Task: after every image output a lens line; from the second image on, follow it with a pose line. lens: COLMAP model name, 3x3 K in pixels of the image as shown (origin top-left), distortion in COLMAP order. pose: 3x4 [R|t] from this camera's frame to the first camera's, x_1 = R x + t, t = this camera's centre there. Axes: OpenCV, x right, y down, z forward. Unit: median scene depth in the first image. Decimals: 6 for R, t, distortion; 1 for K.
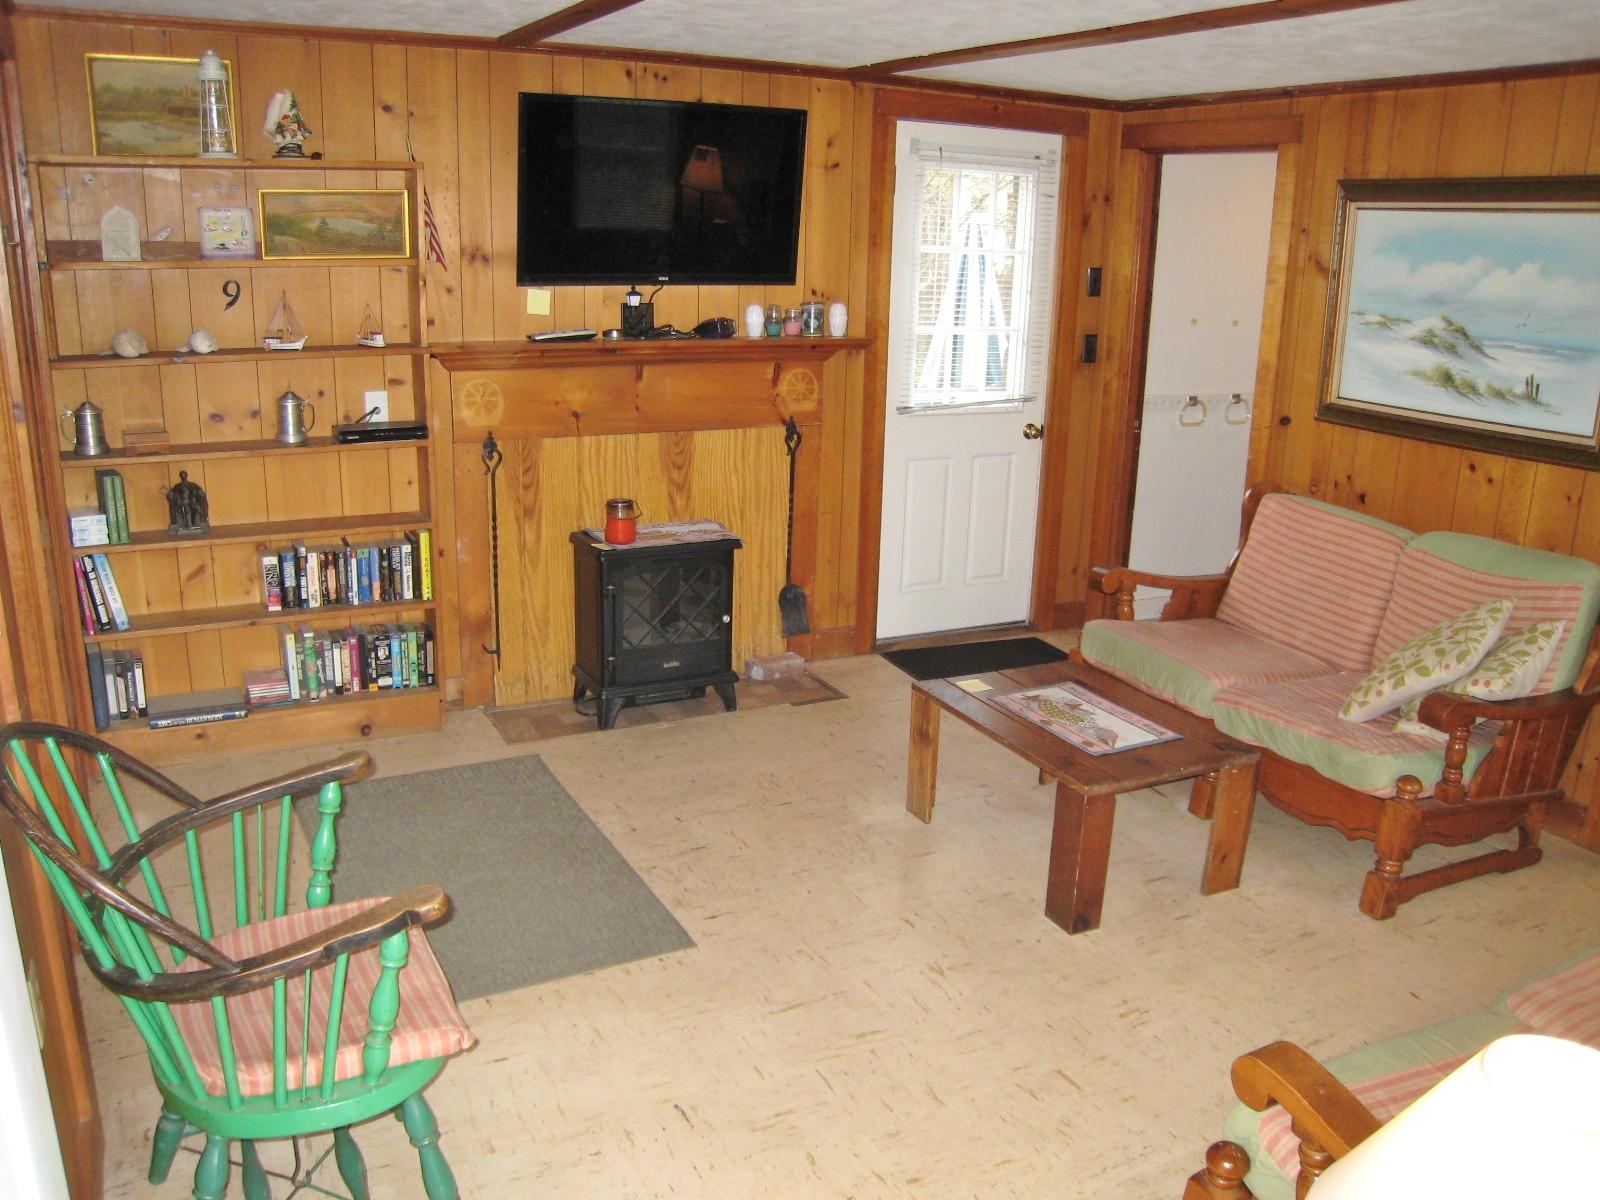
lens RADIAL K [[1308.0, 0, 800.0], [0, 1308.0, 600.0], [0, 0, 1]] dist [-0.172731, 0.119040]
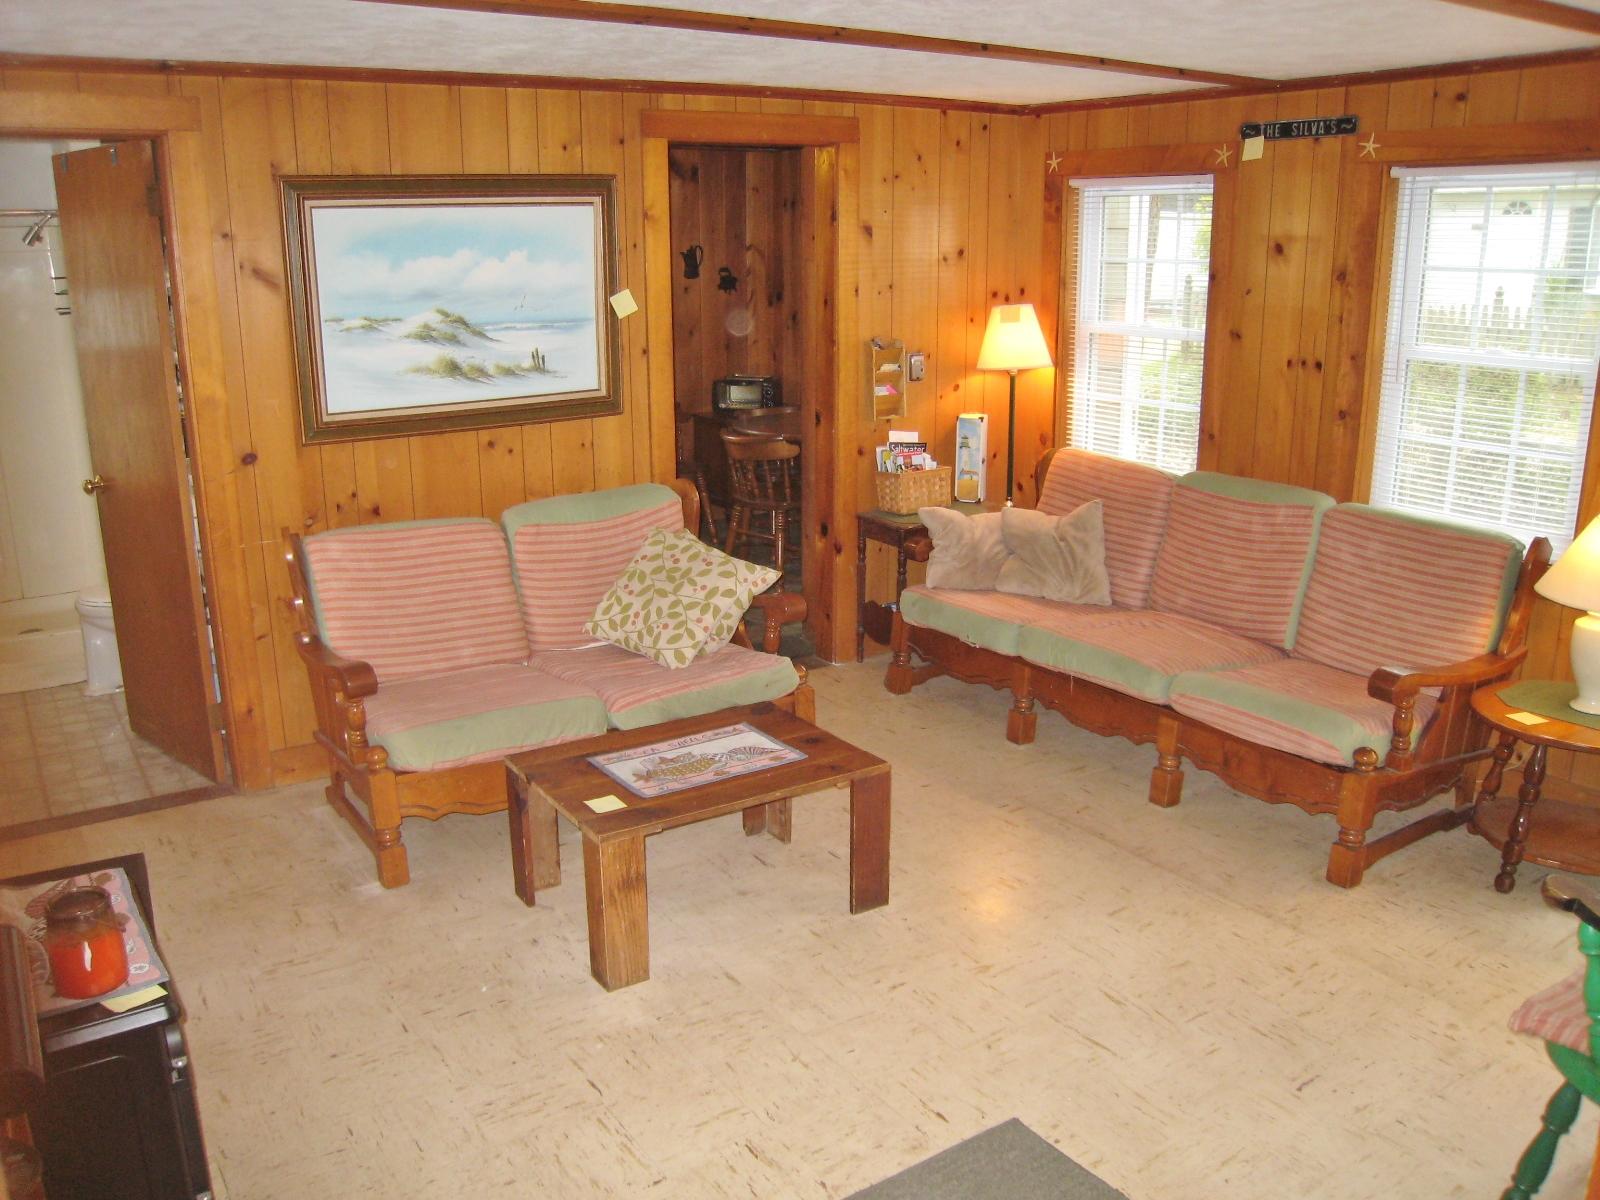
lens RADIAL K [[1308.0, 0, 800.0], [0, 1308.0, 600.0], [0, 0, 1]] dist [-0.172731, 0.119040]
pose [[-0.114177, -0.286451, 0.951267, -0.590043], [0.273626, 0.911426, 0.307297, -0.255859], [-0.955035, 0.295378, -0.025684, 0.831878]]
